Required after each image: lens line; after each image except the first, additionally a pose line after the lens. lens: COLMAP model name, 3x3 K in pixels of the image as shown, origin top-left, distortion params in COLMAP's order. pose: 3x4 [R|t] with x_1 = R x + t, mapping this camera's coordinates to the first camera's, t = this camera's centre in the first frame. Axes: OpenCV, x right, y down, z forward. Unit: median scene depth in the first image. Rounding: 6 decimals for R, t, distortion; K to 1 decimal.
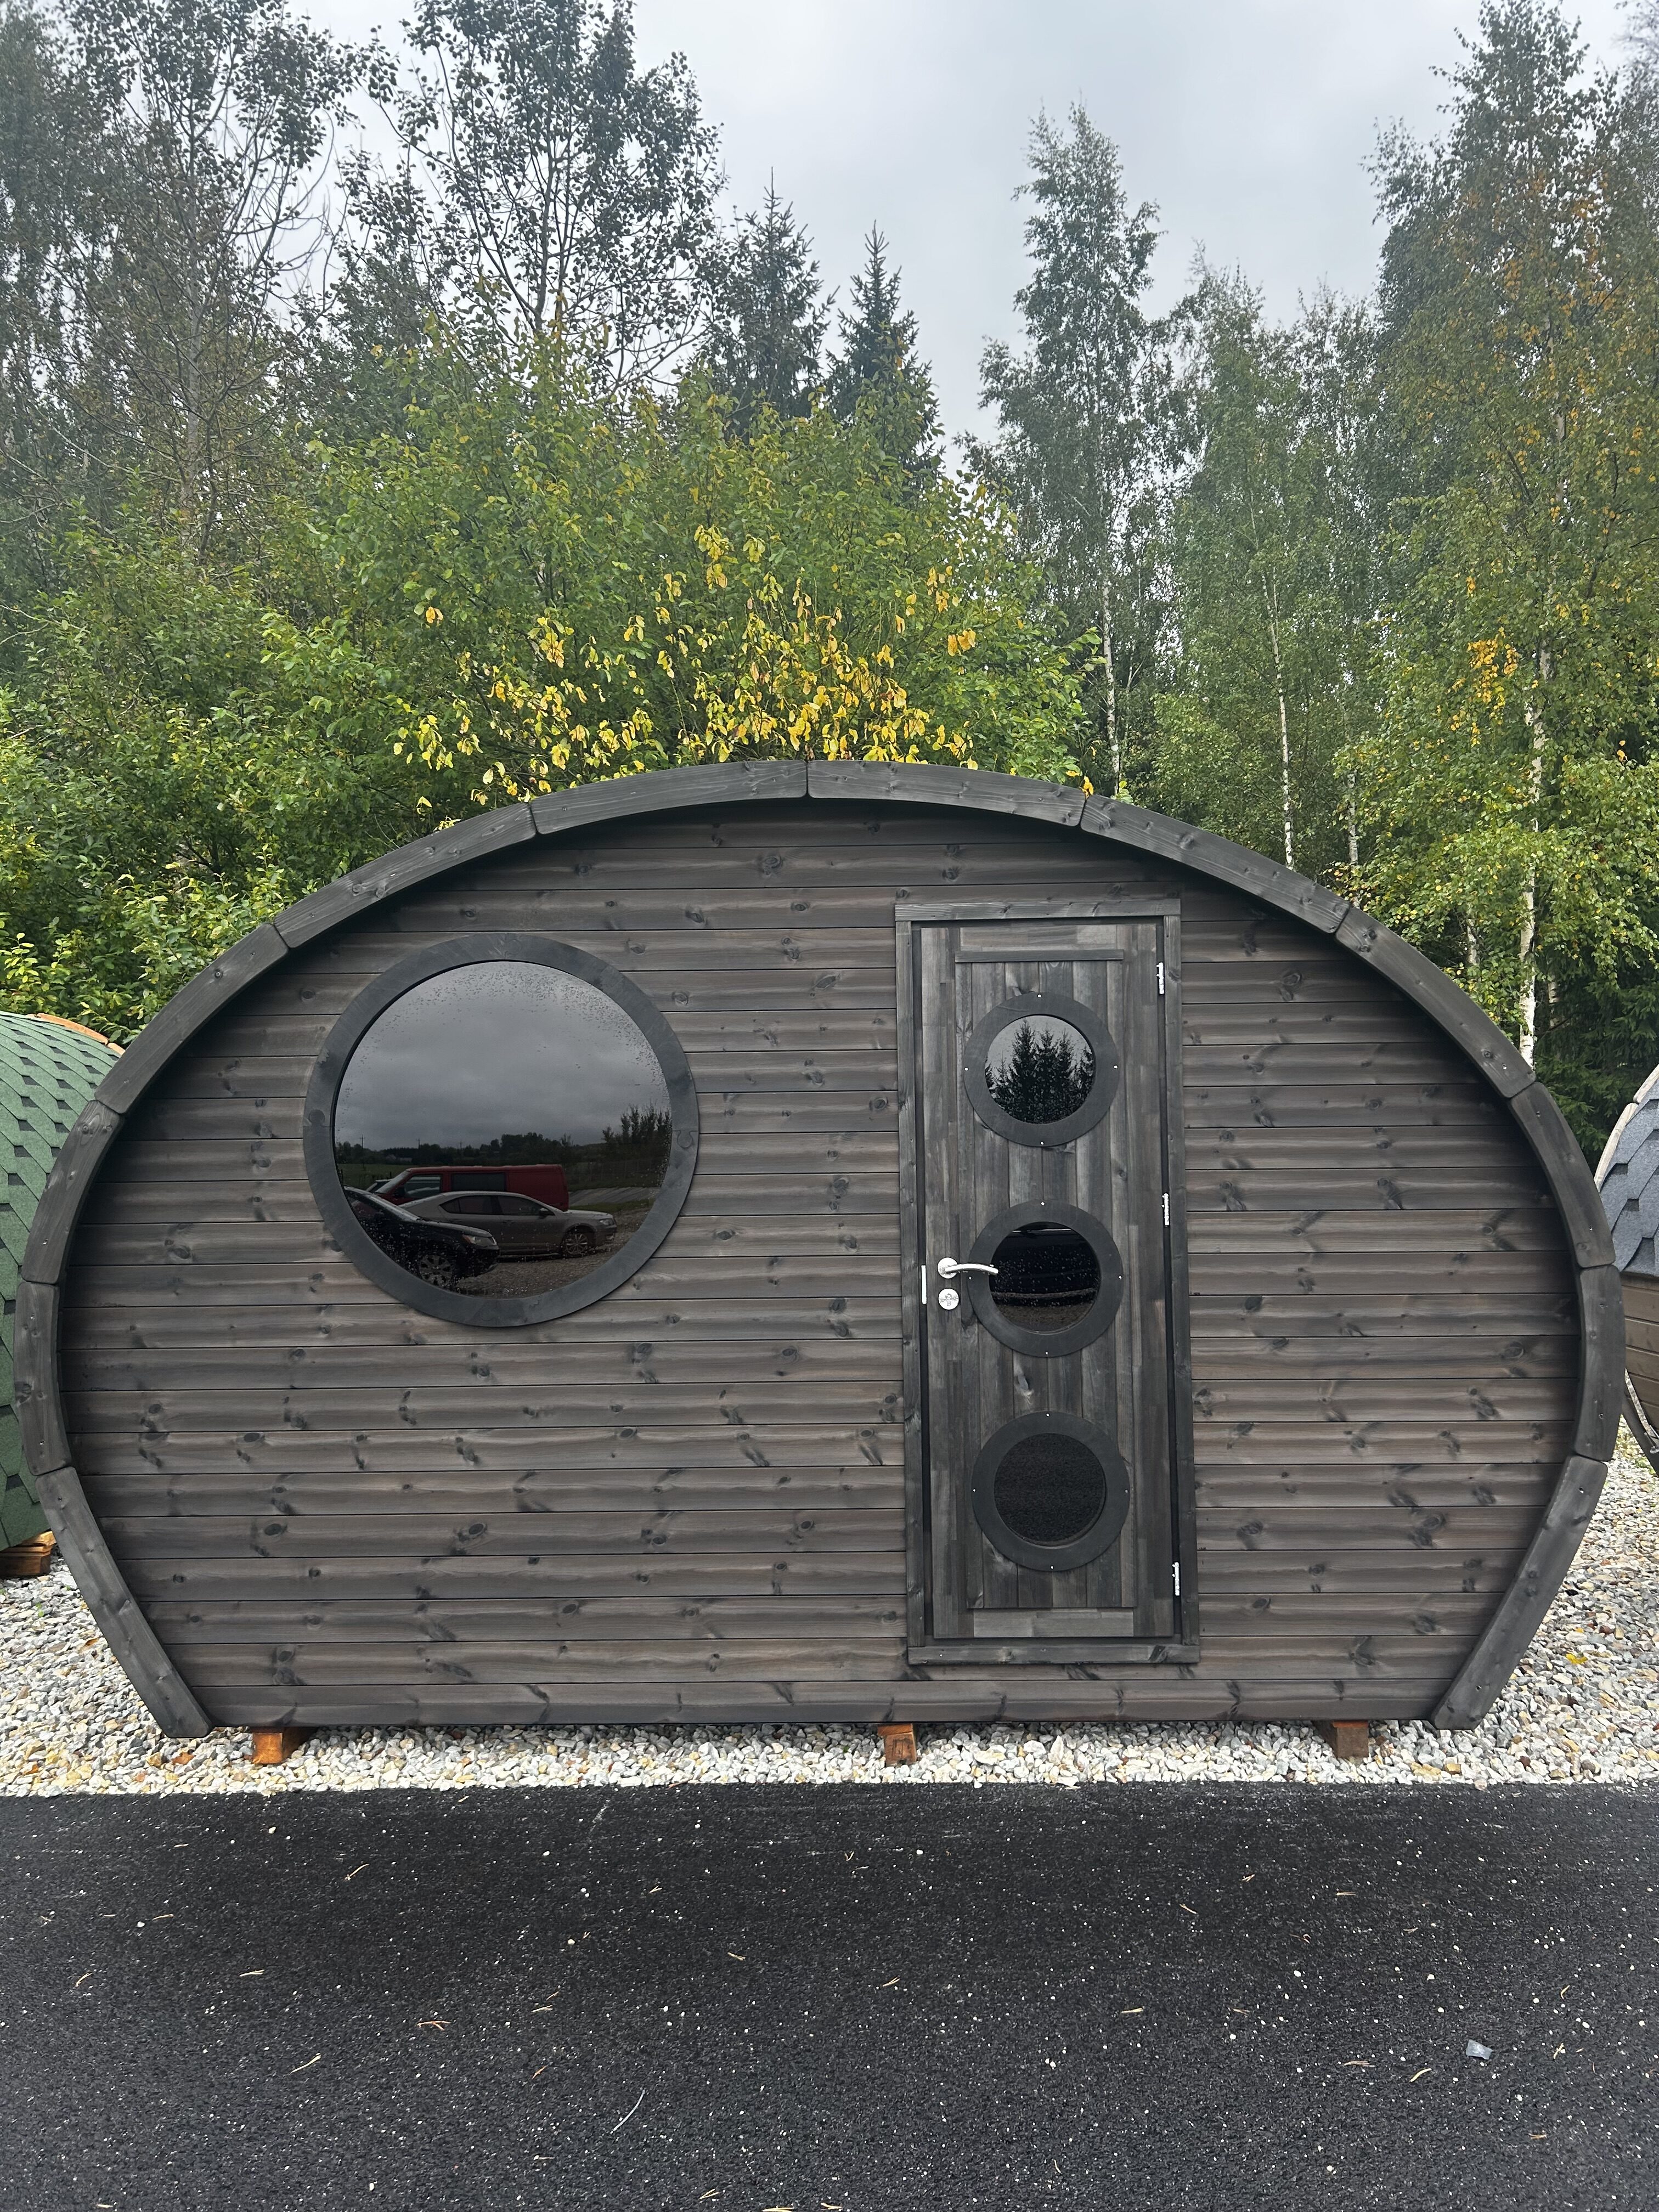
lens RADIAL K [[1693.8, 0, 832.2], [0, 1693.8, 1139.8], [0, 0, 1]] dist [0.165263, -0.341223]
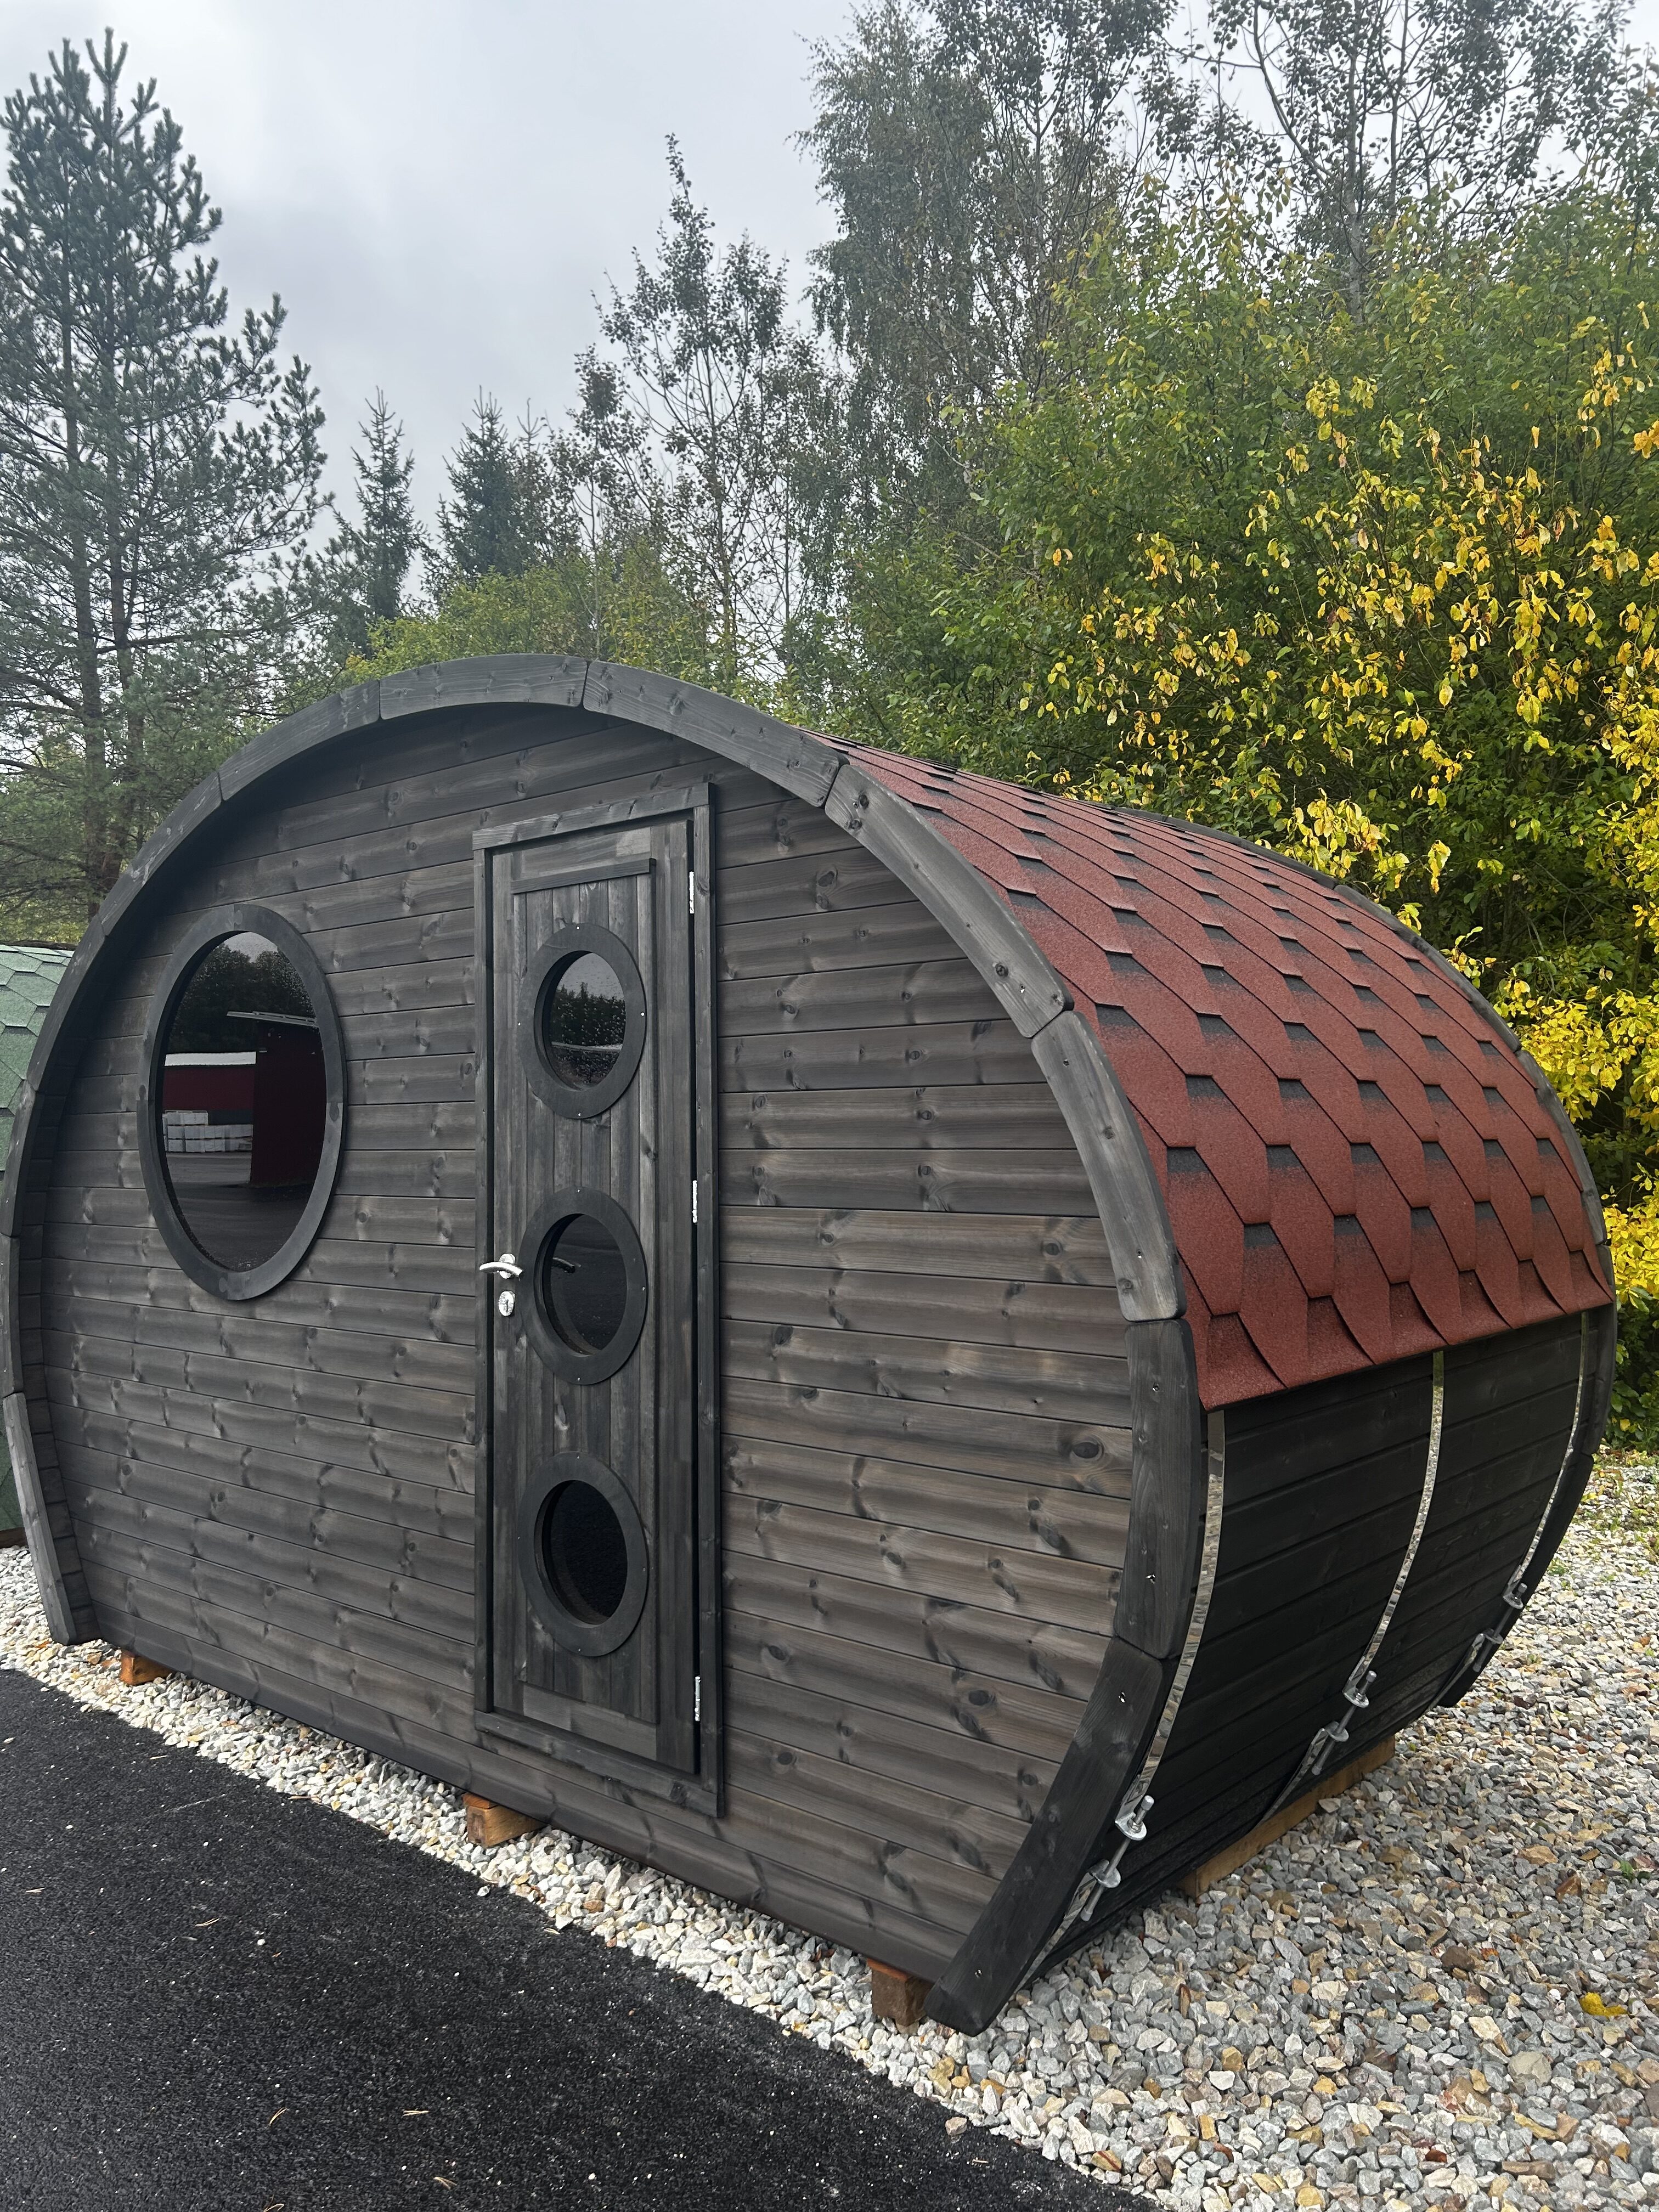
lens RADIAL K [[1675.1, 0, 820.6], [0, 1675.1, 1106.9], [0, 0, 1]] dist [0.077746, -0.100031]
pose [[0.754879, -0.006072, -0.655836, 0.719690], [0.010625, 0.999939, 0.002973, -0.001968], [0.655778, -0.009213, 0.754898, 0.482438]]
